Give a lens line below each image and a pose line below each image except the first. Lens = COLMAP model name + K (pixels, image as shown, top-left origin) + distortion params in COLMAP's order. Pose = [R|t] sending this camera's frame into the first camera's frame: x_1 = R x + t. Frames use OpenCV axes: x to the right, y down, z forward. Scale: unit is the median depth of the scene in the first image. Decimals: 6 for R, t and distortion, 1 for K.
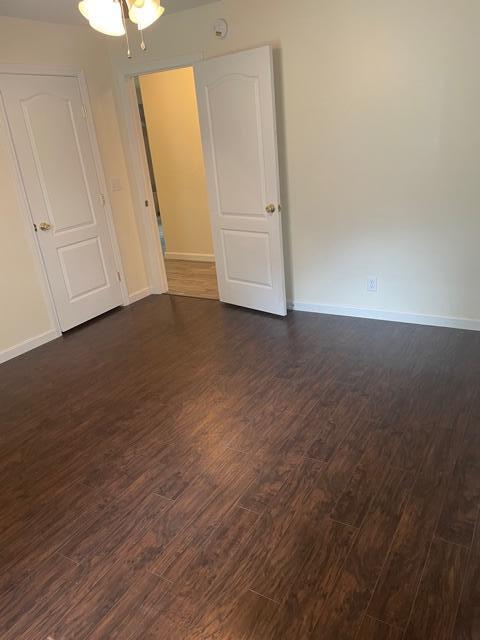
lens RADIAL K [[482.1, 0, 243.4], [0, 482.1, 320.1], [0, 0, 1]] dist [0.075113, -0.093638]
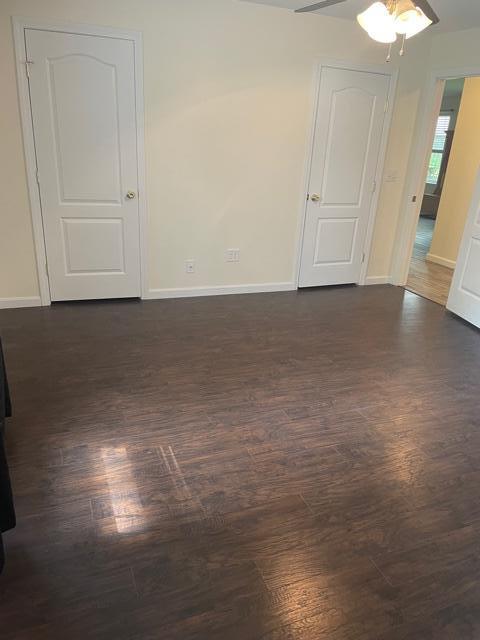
lens RADIAL K [[482.1, 0, 240.1], [0, 482.1, 319.5], [0, 0, 1]] dist [0.075113, -0.093638]
pose [[0.780887, 0.342809, -0.522205, 0.177321], [-0.341911, 0.934183, 0.101977, 0.029591], [0.522793, 0.098915, 0.846701, -0.076024]]
